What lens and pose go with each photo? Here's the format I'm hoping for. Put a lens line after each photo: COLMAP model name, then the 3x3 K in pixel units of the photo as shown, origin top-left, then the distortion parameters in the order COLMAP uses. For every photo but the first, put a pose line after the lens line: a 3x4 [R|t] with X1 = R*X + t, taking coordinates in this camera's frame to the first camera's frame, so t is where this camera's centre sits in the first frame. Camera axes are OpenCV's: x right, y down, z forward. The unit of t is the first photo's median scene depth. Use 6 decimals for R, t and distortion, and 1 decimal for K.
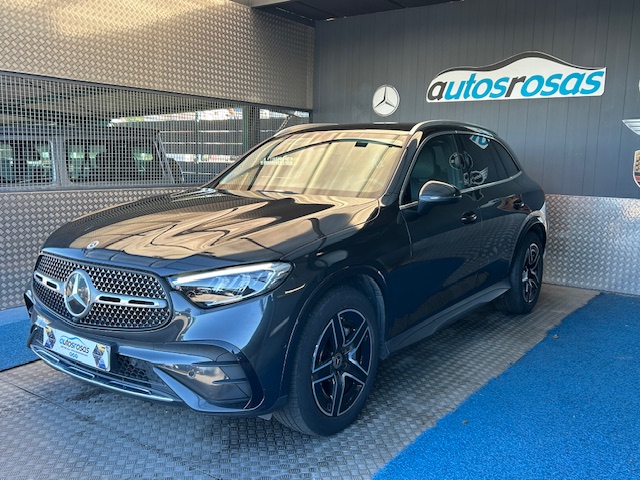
lens RADIAL K [[584.3, 0, 320.0], [0, 584.3, 240.0], [0, 0, 1]] dist [0.005175, 0.005182]
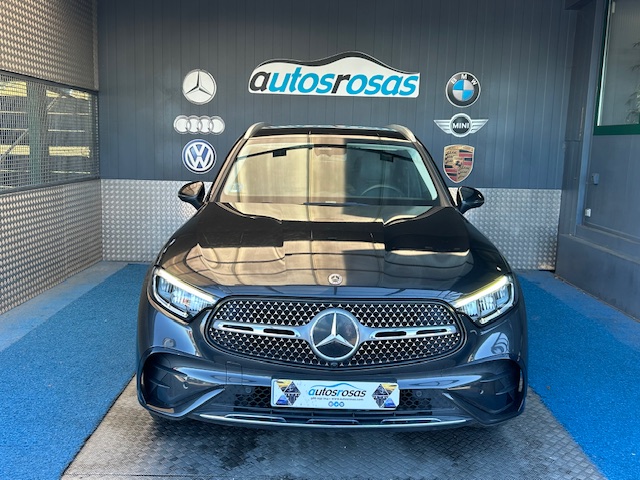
lens RADIAL K [[642.4, 0, 320.0], [0, 642.4, 240.0], [0, 0, 1]] dist [0.075764, -0.011714]
pose [[0.810167, -0.086930, 0.579718, -0.398920], [0.071918, 0.996212, 0.048877, -0.042402], [-0.581771, 0.002094, 0.813350, 0.080303]]
